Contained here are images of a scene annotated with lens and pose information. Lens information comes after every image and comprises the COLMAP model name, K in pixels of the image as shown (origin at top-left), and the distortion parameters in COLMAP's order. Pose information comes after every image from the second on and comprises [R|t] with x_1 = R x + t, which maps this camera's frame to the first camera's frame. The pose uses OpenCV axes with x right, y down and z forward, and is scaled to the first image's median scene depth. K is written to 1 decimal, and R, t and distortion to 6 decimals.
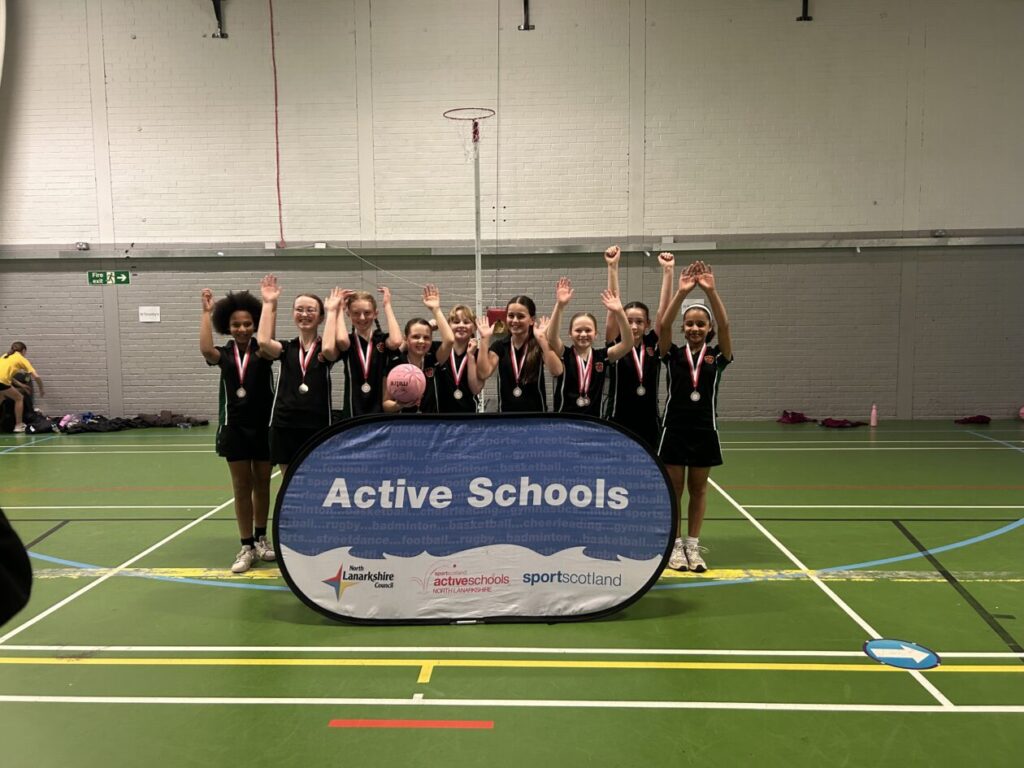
lens RADIAL K [[782.7, 0, 508.2], [0, 782.7, 384.4], [0, 0, 1]] dist [0.053569, -0.053903]
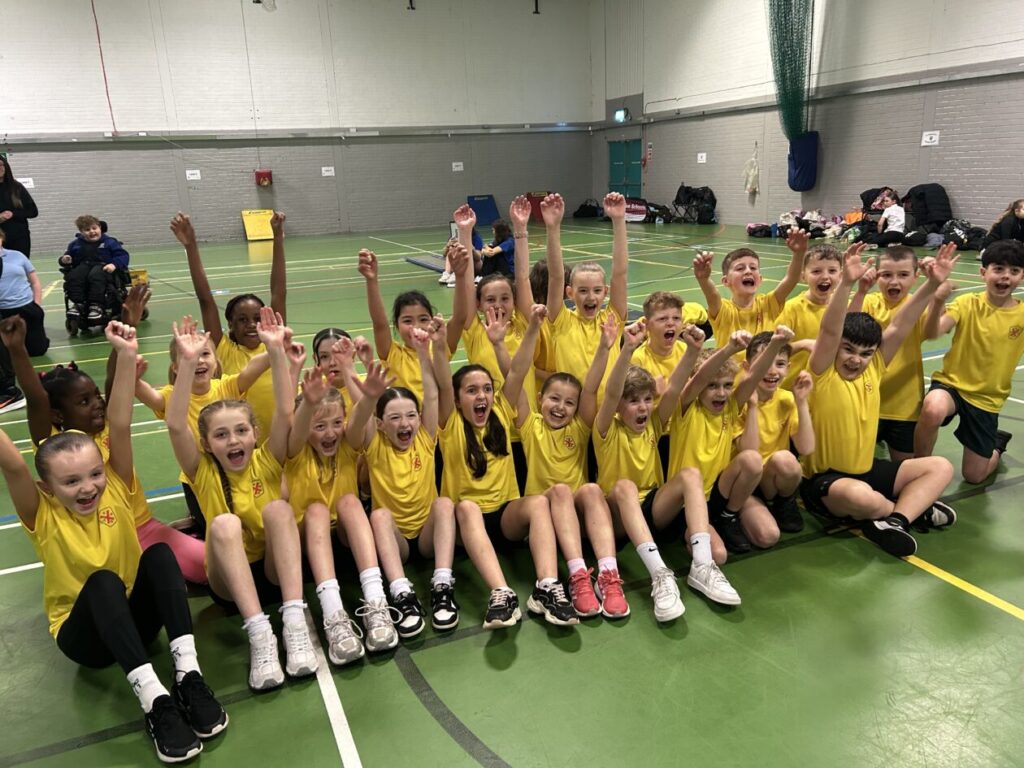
lens RADIAL K [[782.7, 0, 511.5], [0, 782.7, 389.3], [0, 0, 1]] dist [0.053569, -0.053903]
pose [[0.895249, -0.145534, 0.421129, -0.326925], [0.085050, 0.983591, 0.159109, 0.149218], [-0.437374, -0.106625, 0.892936, -0.863359]]
